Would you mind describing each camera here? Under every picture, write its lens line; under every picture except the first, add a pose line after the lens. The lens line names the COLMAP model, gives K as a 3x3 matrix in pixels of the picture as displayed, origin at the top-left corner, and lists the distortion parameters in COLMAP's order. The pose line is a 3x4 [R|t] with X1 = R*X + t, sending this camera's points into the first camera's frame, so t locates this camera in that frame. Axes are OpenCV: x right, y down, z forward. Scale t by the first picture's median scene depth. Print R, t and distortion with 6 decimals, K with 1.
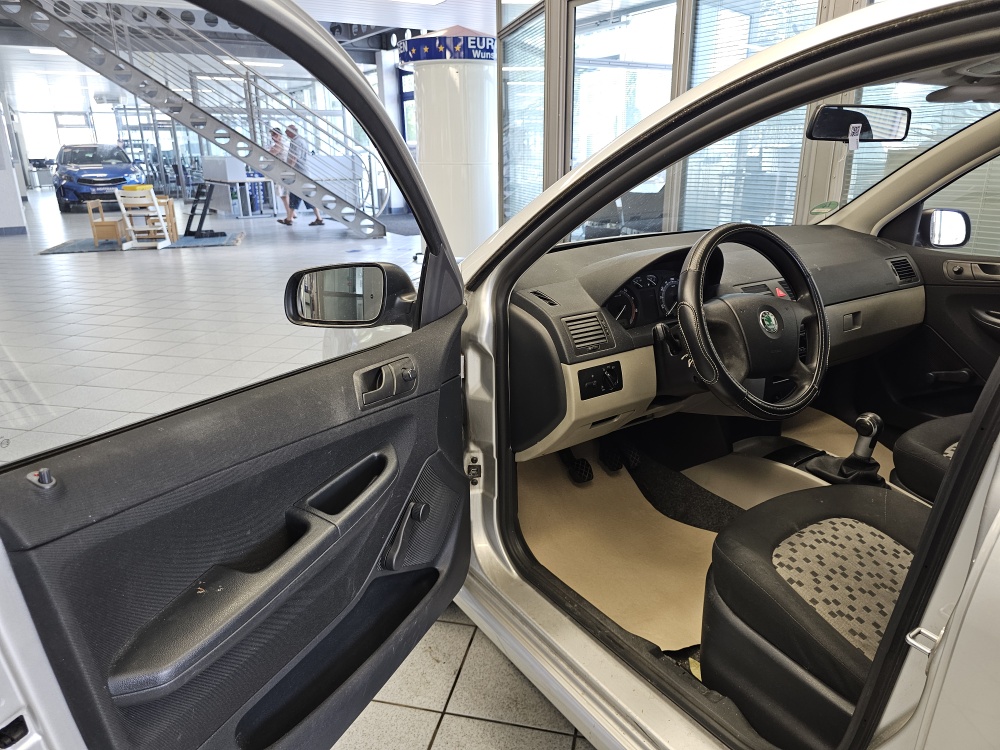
lens RADIAL K [[676.8, 0, 496.8], [0, 676.8, 361.1], [0, 0, 1]] dist [0.049016, -0.051629]
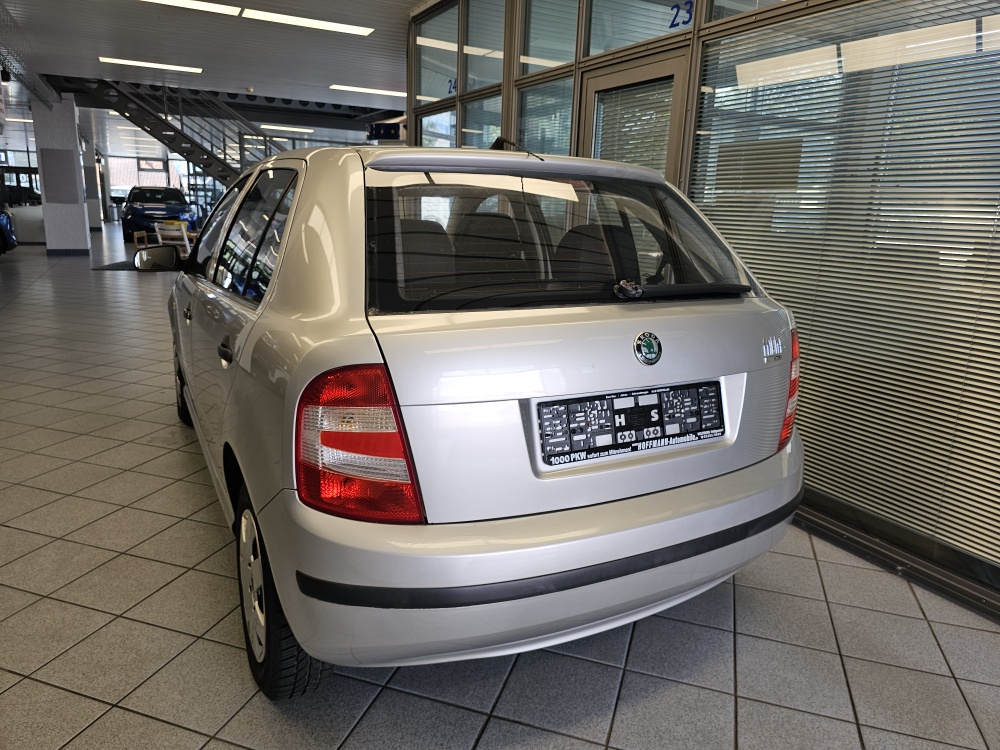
lens RADIAL K [[676.8, 0, 504.2], [0, 676.8, 367.8], [0, 0, 1]] dist [0.049016, -0.051629]
pose [[0.994680, 0.067705, -0.077635, 0.960065], [-0.072973, 0.995070, -0.067156, 0.248325], [0.072705, 0.072464, 0.994717, -0.894509]]
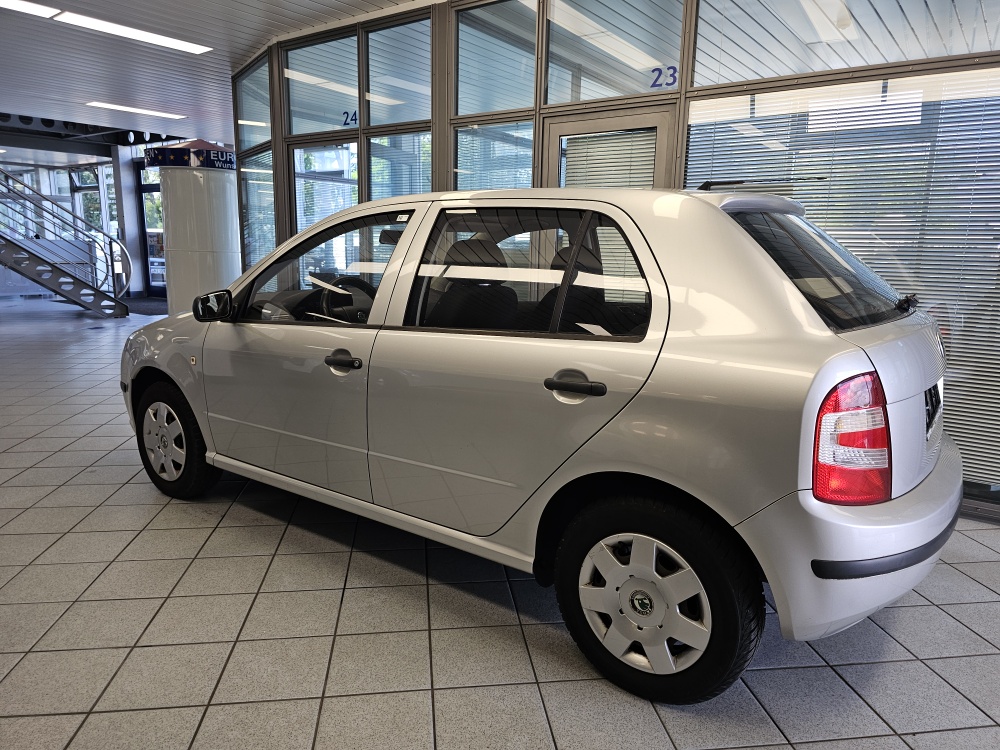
lens RADIAL K [[676.8, 0, 496.2], [0, 676.8, 373.0], [0, 0, 1]] dist [0.049016, -0.051629]
pose [[0.936939, -0.031301, 0.348089, -0.002918], [0.071754, 0.991992, -0.103935, 0.267382], [-0.342048, 0.122358, 0.931682, -0.834514]]
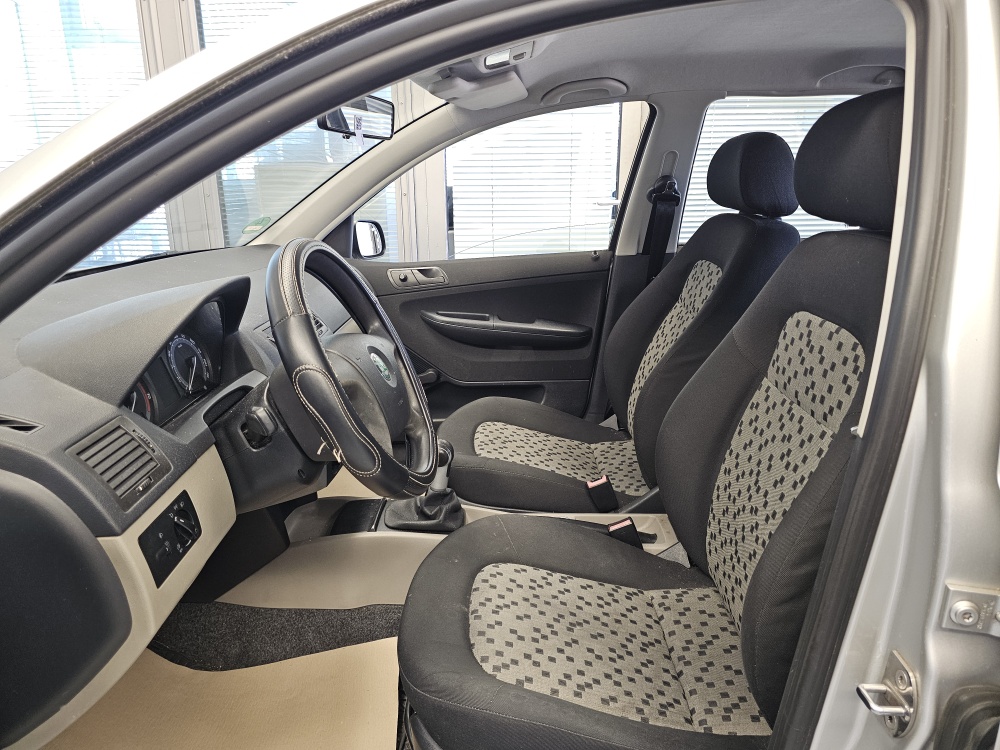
lens RADIAL K [[676.8, 0, 491.5], [0, 676.8, 362.0], [0, 0, 1]] dist [0.049016, -0.051629]
pose [[0.562811, -0.213835, 0.798447, -0.078106], [0.247005, 0.965330, 0.084419, -0.062654], [-0.788817, 0.149709, 0.596117, 0.308409]]
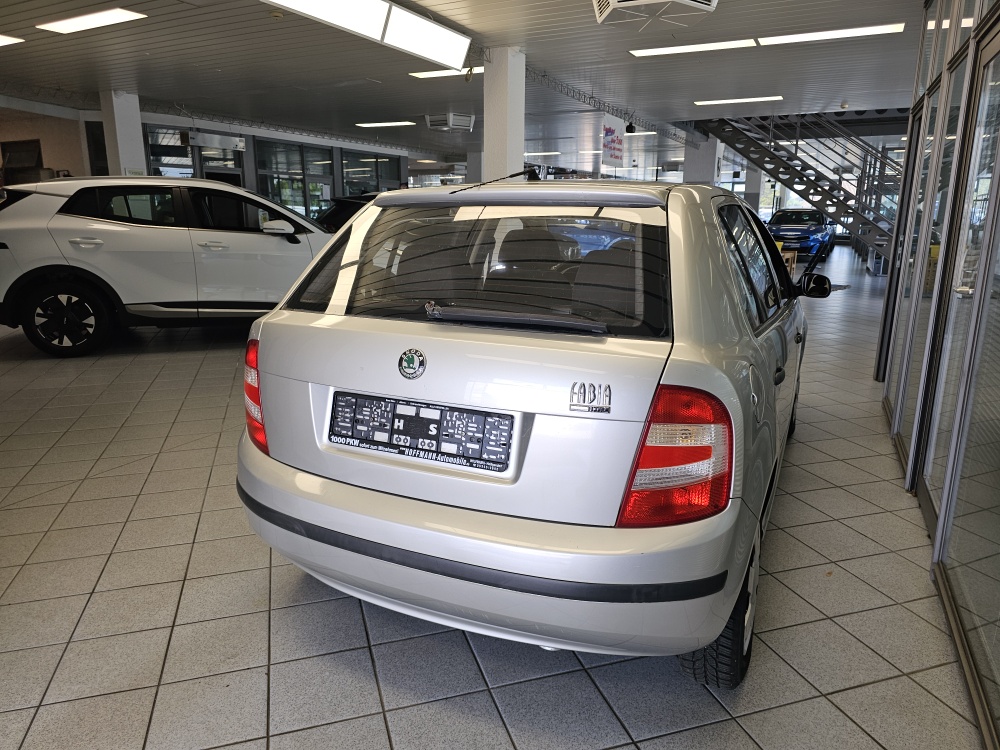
lens RADIAL K [[676.8, 0, 498.2], [0, 676.8, 371.1], [0, 0, 1]] dist [0.049016, -0.051629]
pose [[0.507727, 0.208681, -0.835862, 1.861693], [-0.263443, 0.961353, 0.079988, 0.068107], [0.820251, 0.179591, 0.543080, -0.463797]]
